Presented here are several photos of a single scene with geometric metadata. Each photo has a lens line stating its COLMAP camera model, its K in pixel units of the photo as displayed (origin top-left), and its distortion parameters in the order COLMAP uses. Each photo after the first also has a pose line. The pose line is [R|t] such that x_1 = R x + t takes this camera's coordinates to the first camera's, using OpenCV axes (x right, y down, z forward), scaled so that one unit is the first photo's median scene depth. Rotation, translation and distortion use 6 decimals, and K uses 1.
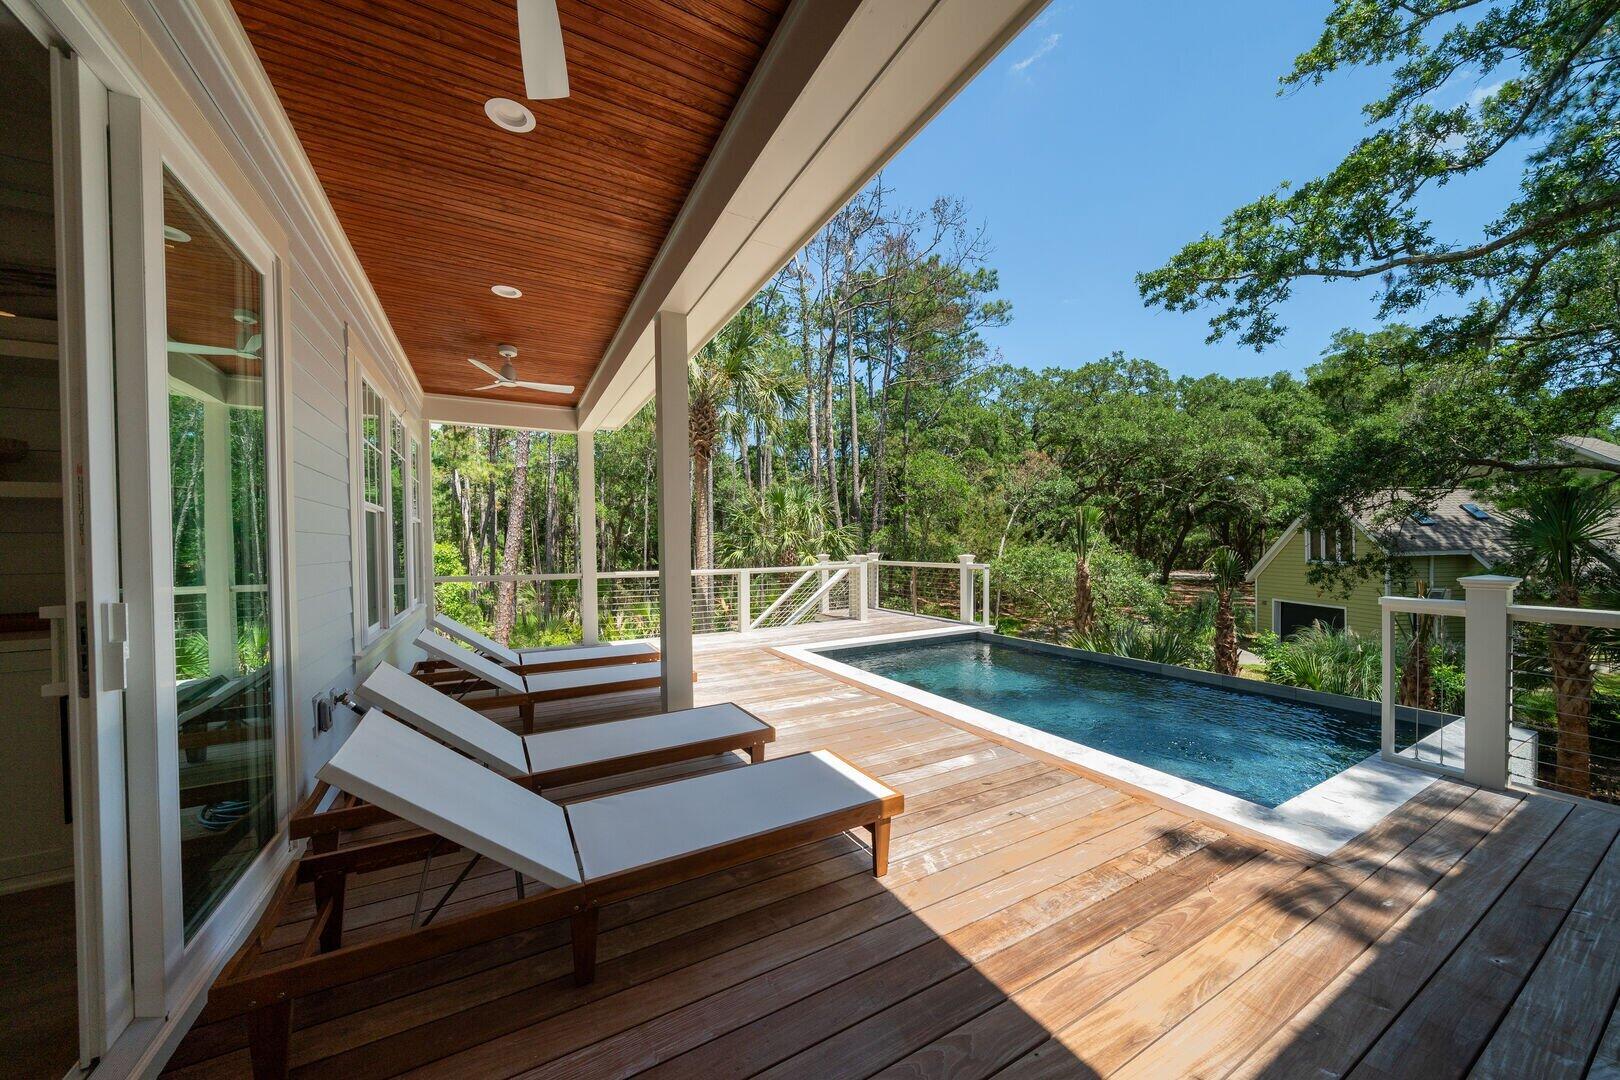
lens RADIAL K [[559.5, 0, 818.0], [0, 559.5, 547.9], [0, 0, 1]] dist [-0.009260, 0.000595]
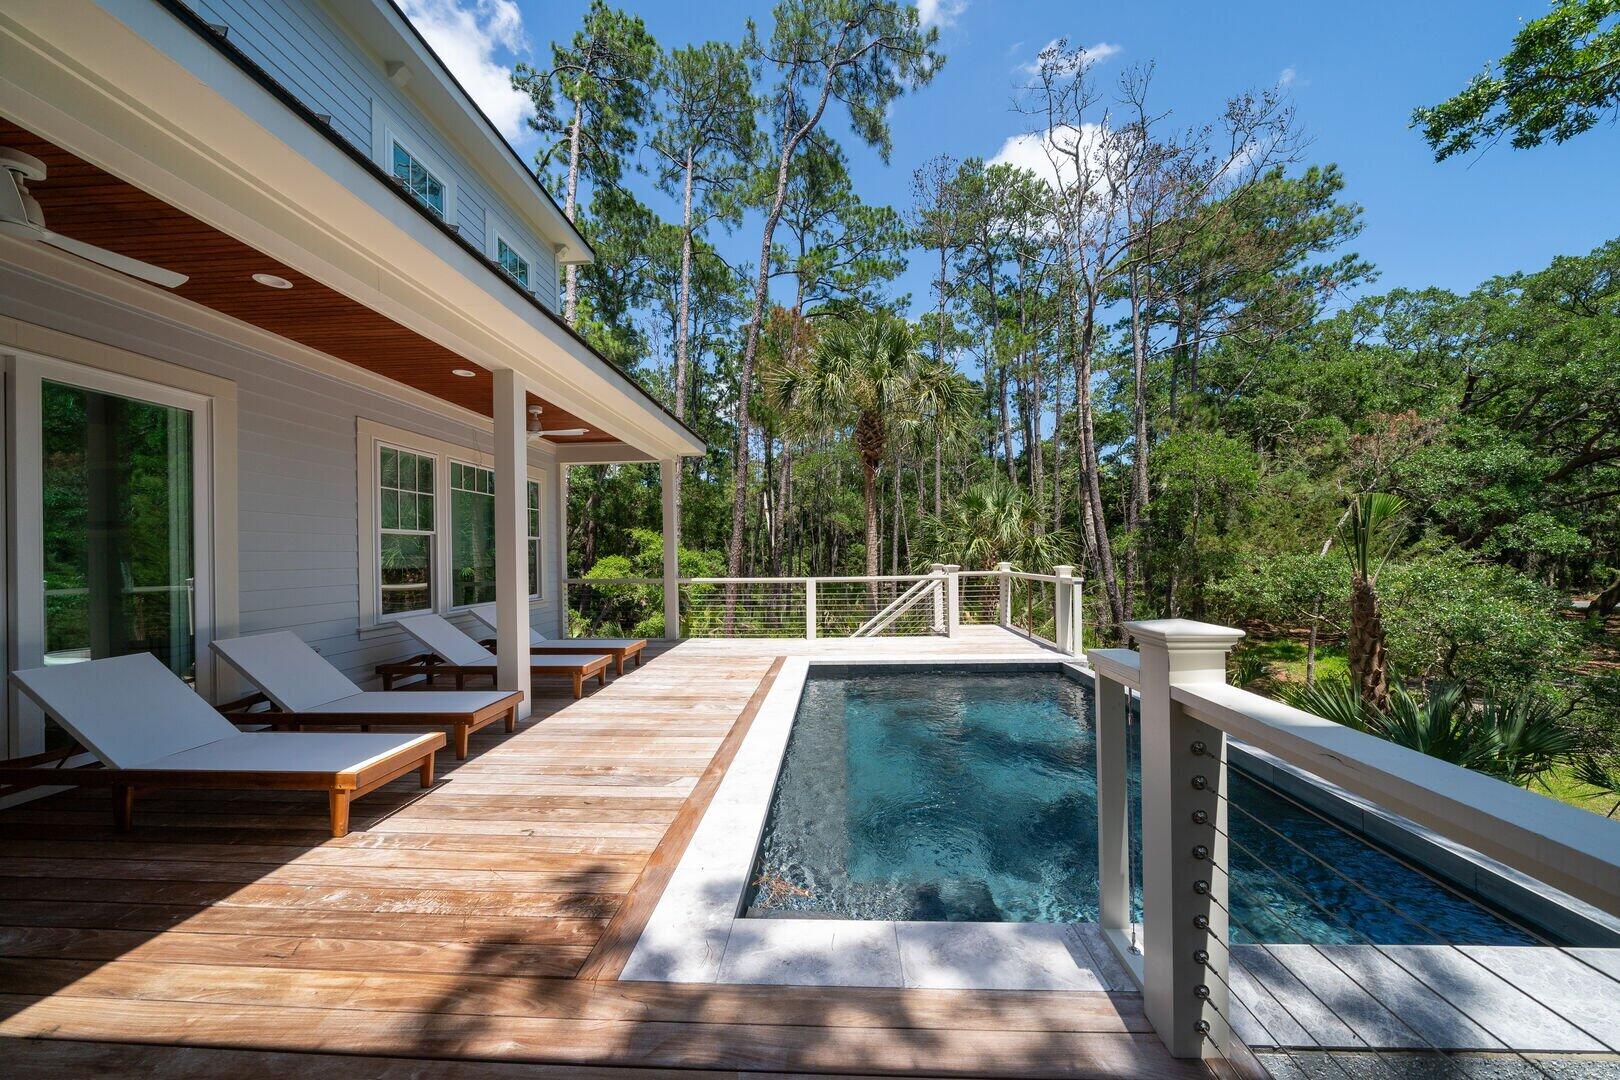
lens RADIAL K [[559.5, 0, 805.7], [0, 559.5, 553.6], [0, 0, 1]] dist [-0.009260, 0.000595]
pose [[0.838163, -0.004966, -0.545398, 0.226712], [0.001492, 0.999976, -0.006813, 0.000446], [0.545418, 0.004897, 0.838150, 0.079462]]
